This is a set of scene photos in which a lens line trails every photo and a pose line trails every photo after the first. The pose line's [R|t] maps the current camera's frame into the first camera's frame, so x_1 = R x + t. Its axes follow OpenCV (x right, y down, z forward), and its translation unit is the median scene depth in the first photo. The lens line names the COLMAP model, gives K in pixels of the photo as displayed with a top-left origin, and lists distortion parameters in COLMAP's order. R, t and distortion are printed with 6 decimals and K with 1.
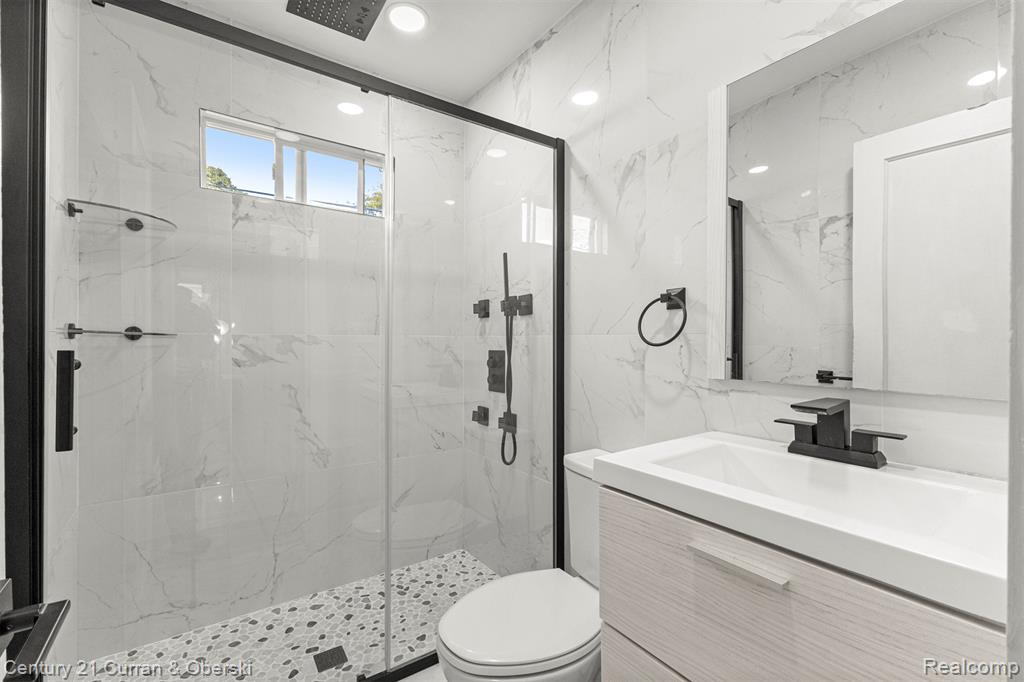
lens RADIAL K [[445.2, 0, 517.5], [0, 445.2, 342.6], [0, 0, 1]] dist [0.007461, -0.002583]
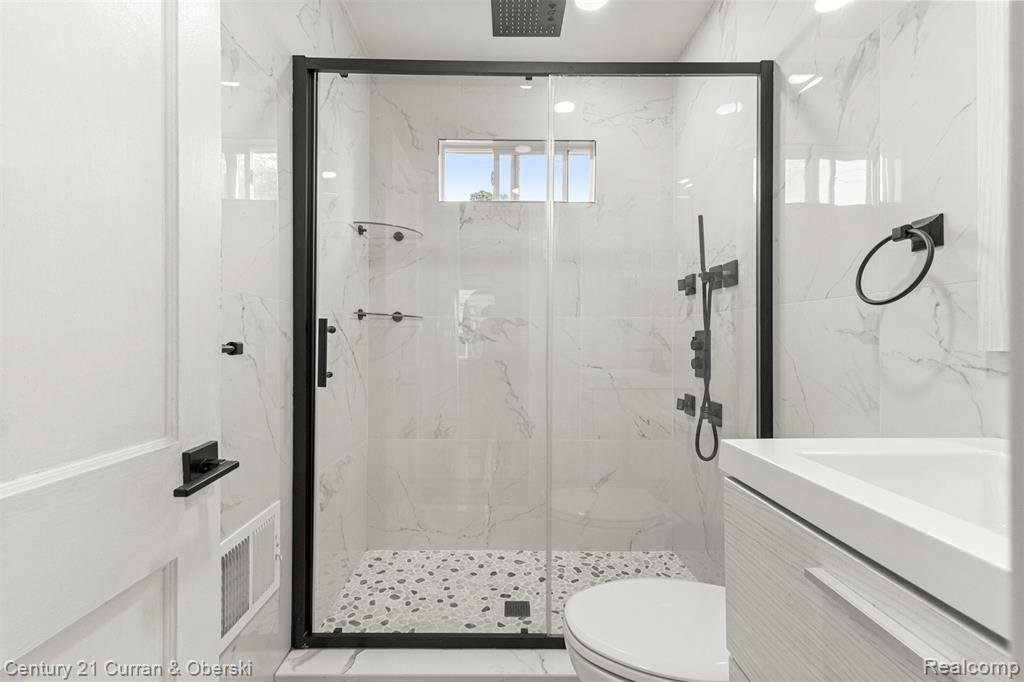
lens RADIAL K [[445.2, 0, 513.4], [0, 445.2, 337.7], [0, 0, 1]] dist [0.007461, -0.002583]
pose [[0.820043, -0.003343, -0.572292, 0.188939], [-0.002761, 0.999948, -0.009797, 0.052188], [0.572295, 0.009614, 0.819992, 0.089187]]
